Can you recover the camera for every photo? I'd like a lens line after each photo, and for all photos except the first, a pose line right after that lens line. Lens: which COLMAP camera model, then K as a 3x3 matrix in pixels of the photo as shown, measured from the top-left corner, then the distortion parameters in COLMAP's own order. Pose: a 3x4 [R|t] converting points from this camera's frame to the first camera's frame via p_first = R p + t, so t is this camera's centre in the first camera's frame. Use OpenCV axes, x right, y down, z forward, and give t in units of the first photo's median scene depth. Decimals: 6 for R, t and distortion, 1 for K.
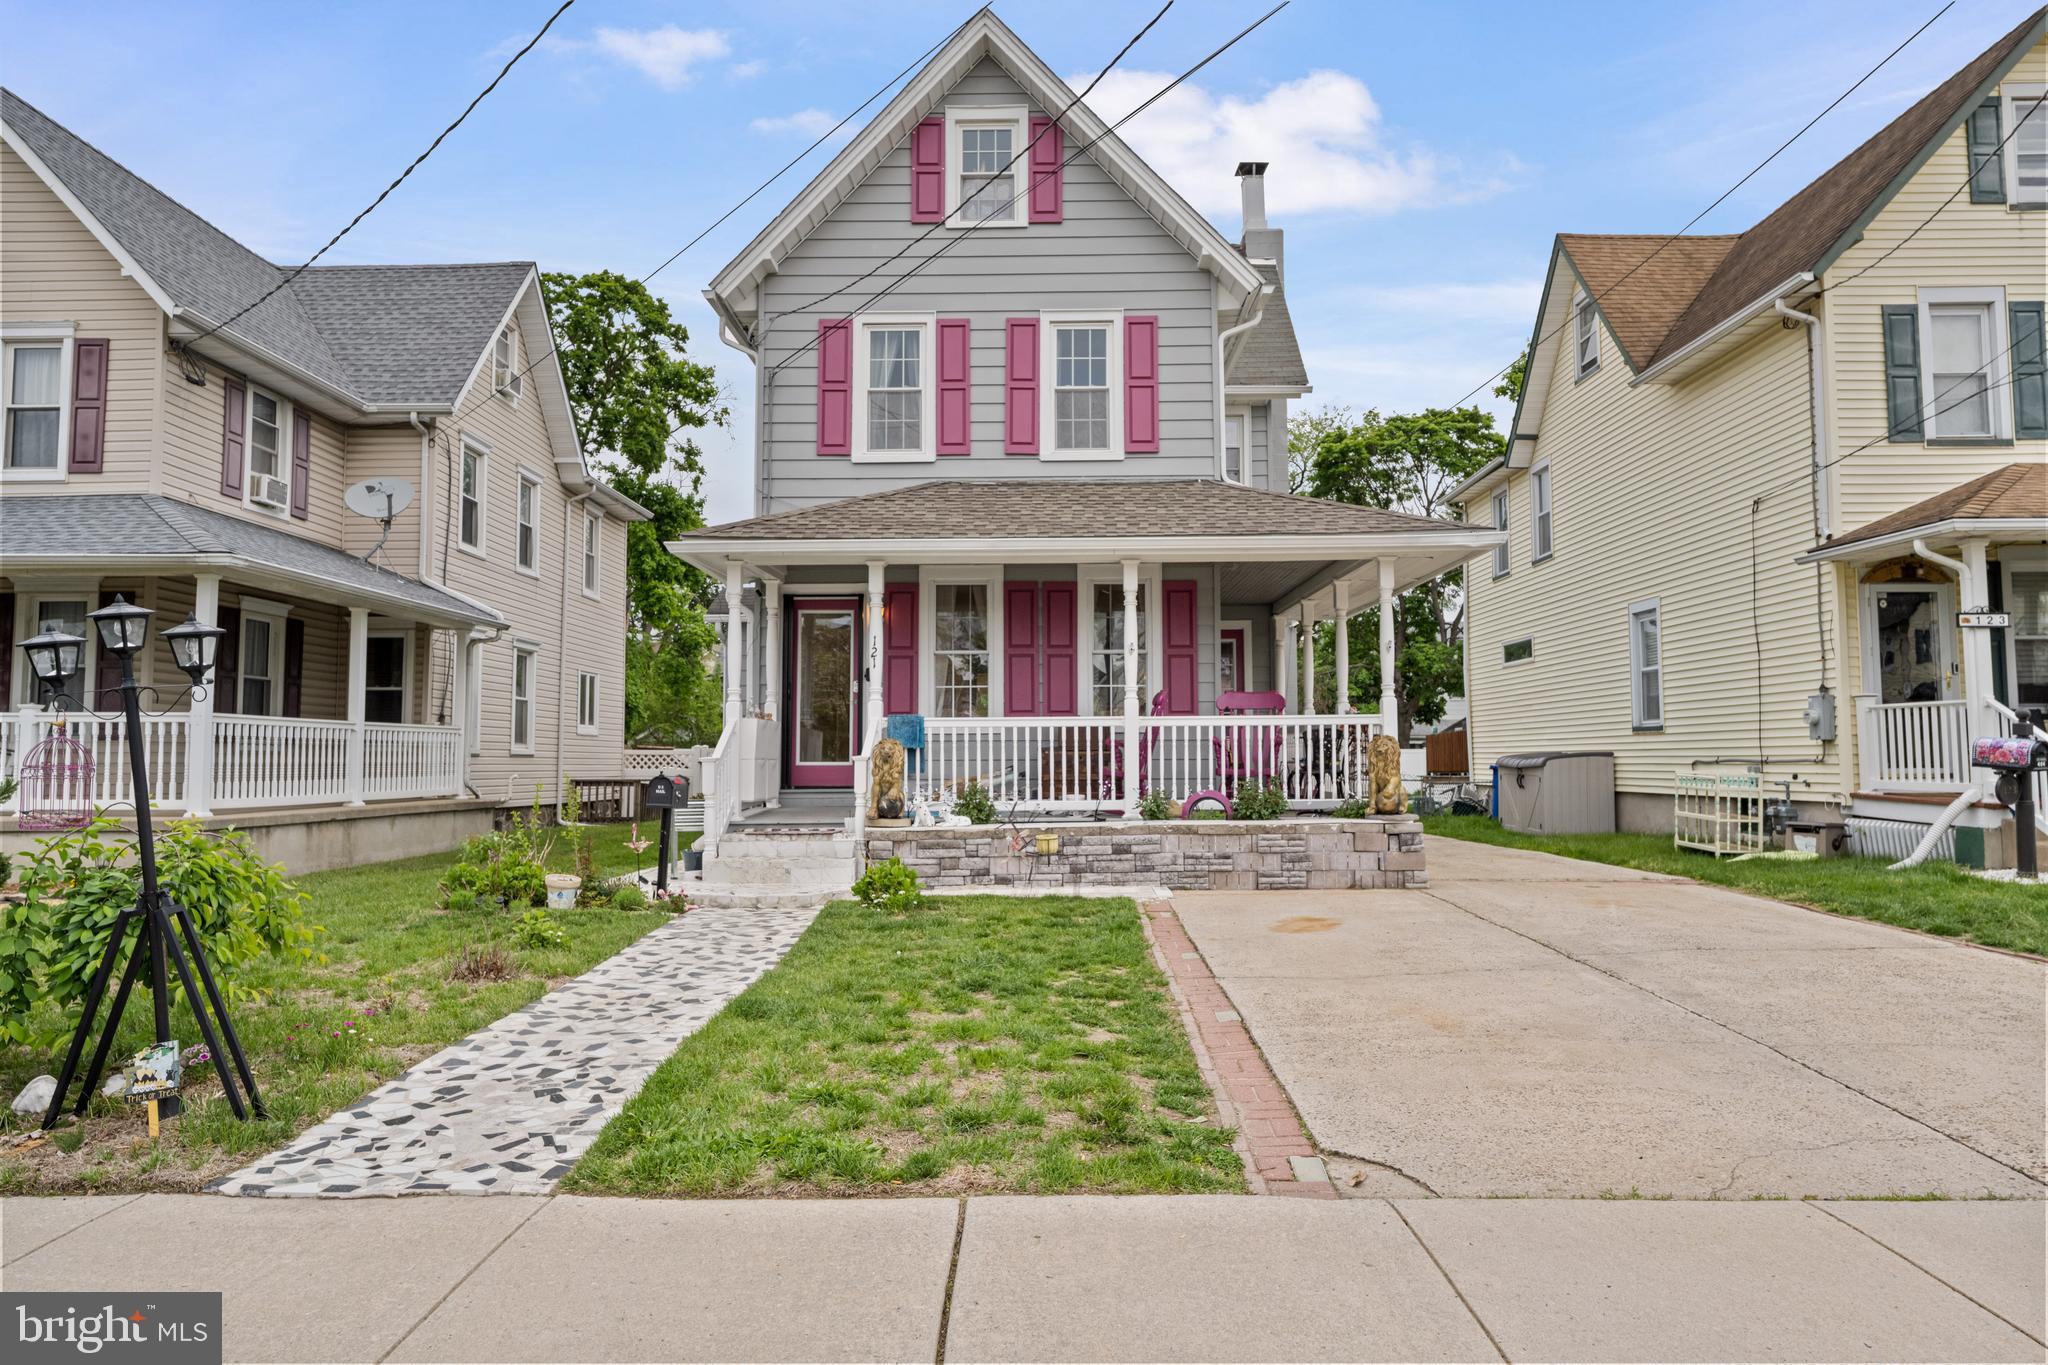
lens RADIAL K [[1284.3, 0, 1026.8], [0, 1284.3, 687.3], [0, 0, 1]] dist [0.000657, 0.007128]
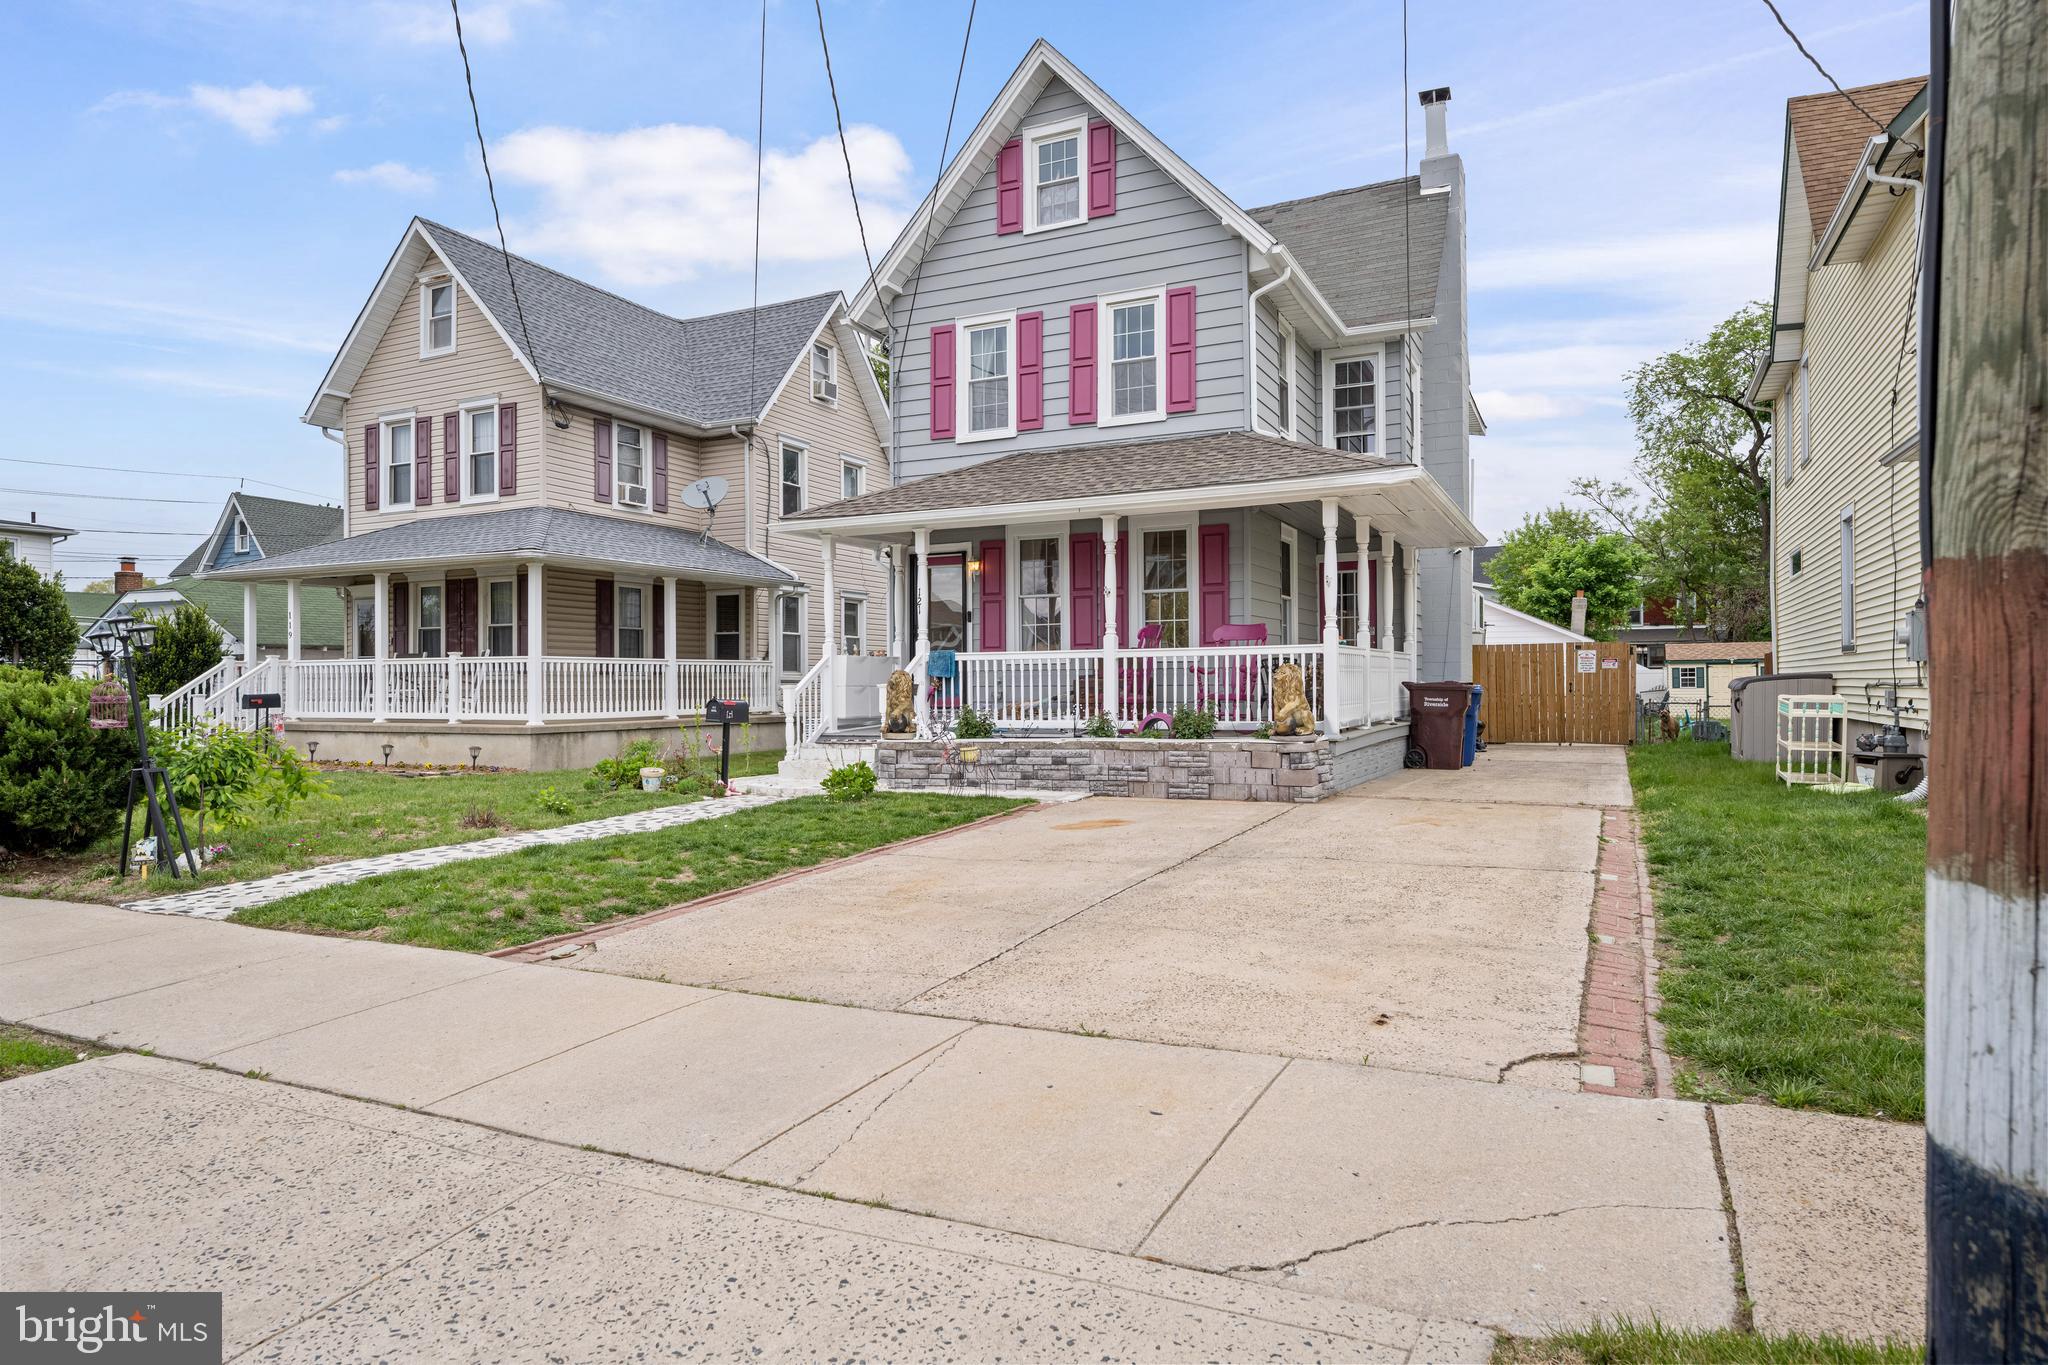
lens RADIAL K [[1204.6, 0, 1023.4], [0, 1204.6, 683.4], [0, 0, 1]] dist [0.007898, 0.000320]
pose [[0.905870, -0.003316, -0.423542, 0.406307], [0.027924, 0.998261, 0.051907, -0.004637], [0.422634, -0.058848, 0.904388, -0.024361]]
